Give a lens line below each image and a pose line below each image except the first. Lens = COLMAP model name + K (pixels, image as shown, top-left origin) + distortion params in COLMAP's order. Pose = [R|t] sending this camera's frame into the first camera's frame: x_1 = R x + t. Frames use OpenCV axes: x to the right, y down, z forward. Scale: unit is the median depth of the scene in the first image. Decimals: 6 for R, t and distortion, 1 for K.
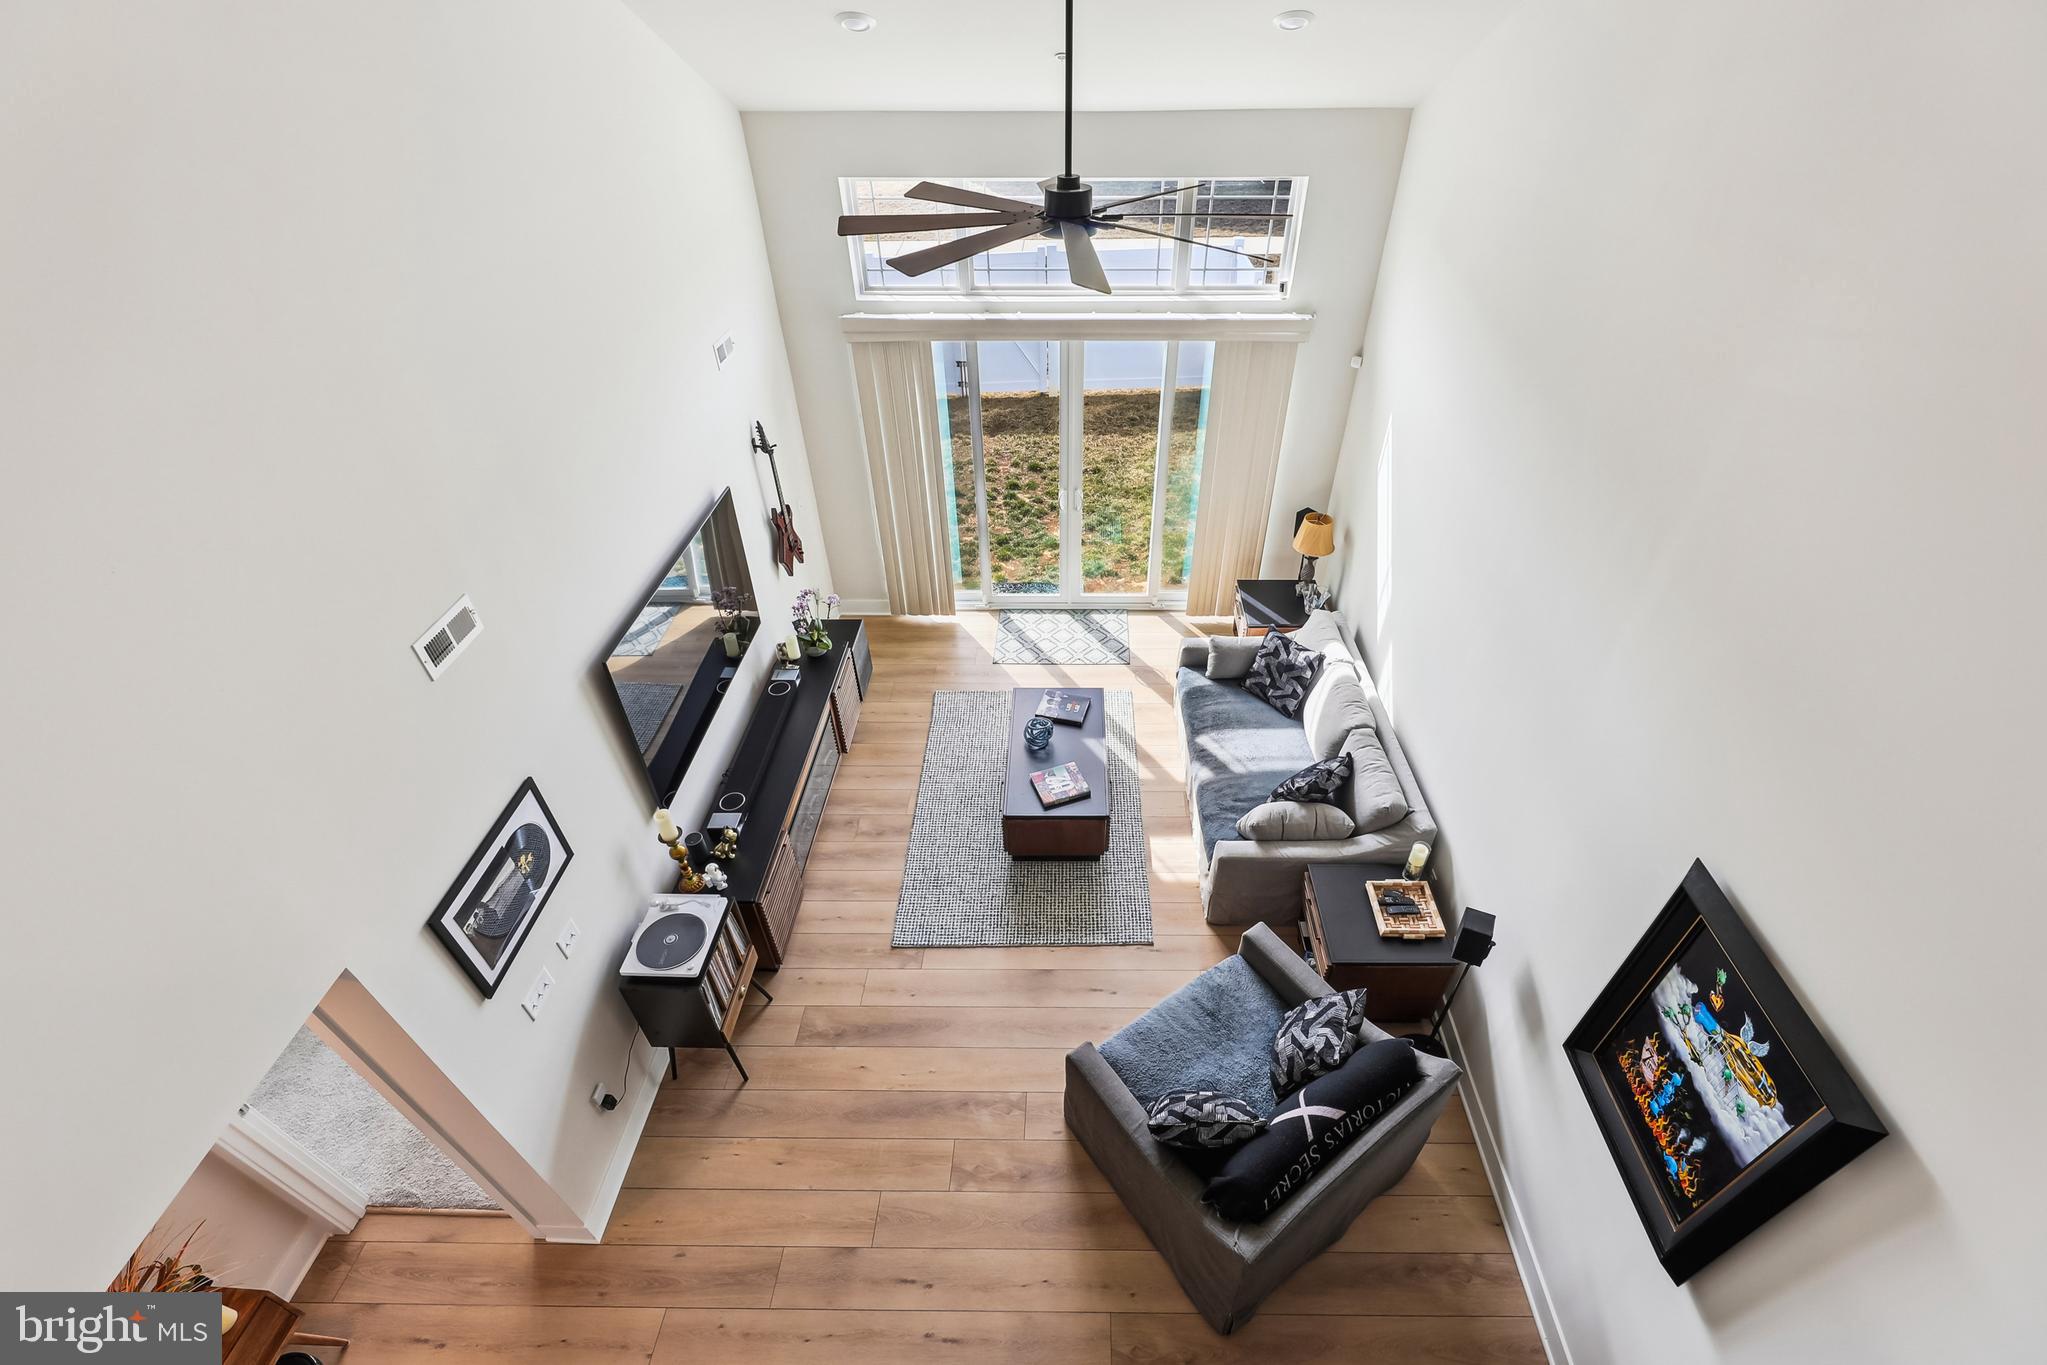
lens RADIAL K [[863.6, 0, 1059.7], [0, 863.6, 694.9], [0, 0, 1]] dist [-0.014496, 0.000052]
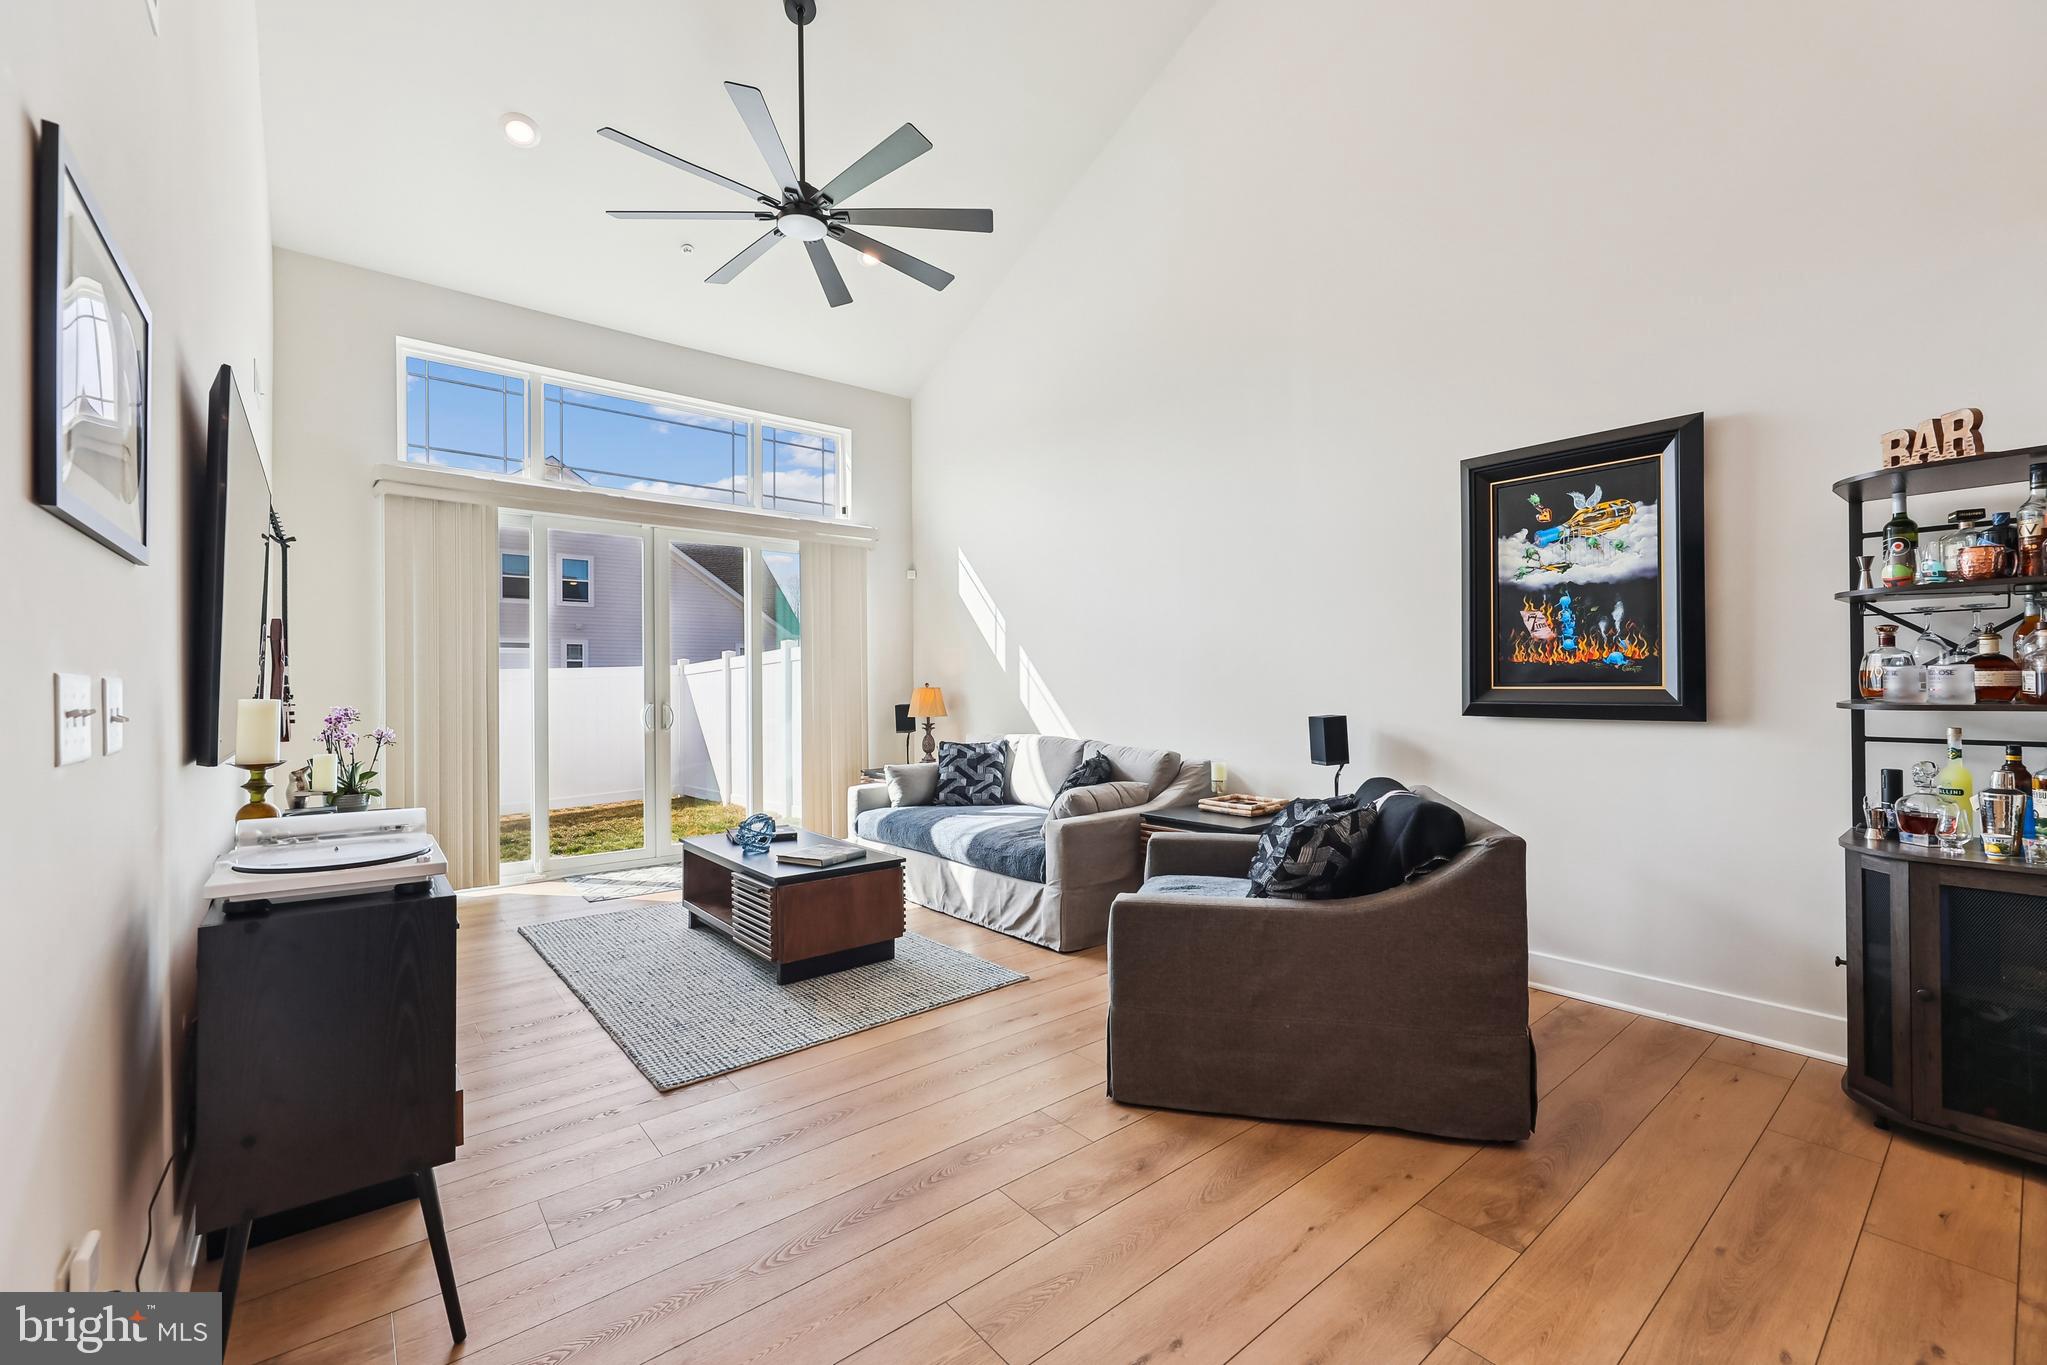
lens RADIAL K [[847.1, 0, 1023.5], [0, 847.1, 682.5], [0, 0, 1]] dist [-0.011944, 0.000094]
pose [[0.762255, -0.003578, 0.647267, -0.520949], [0.417742, 0.766567, -0.487716, 0.642057], [-0.494429, 0.642155, 0.585814, 0.599719]]
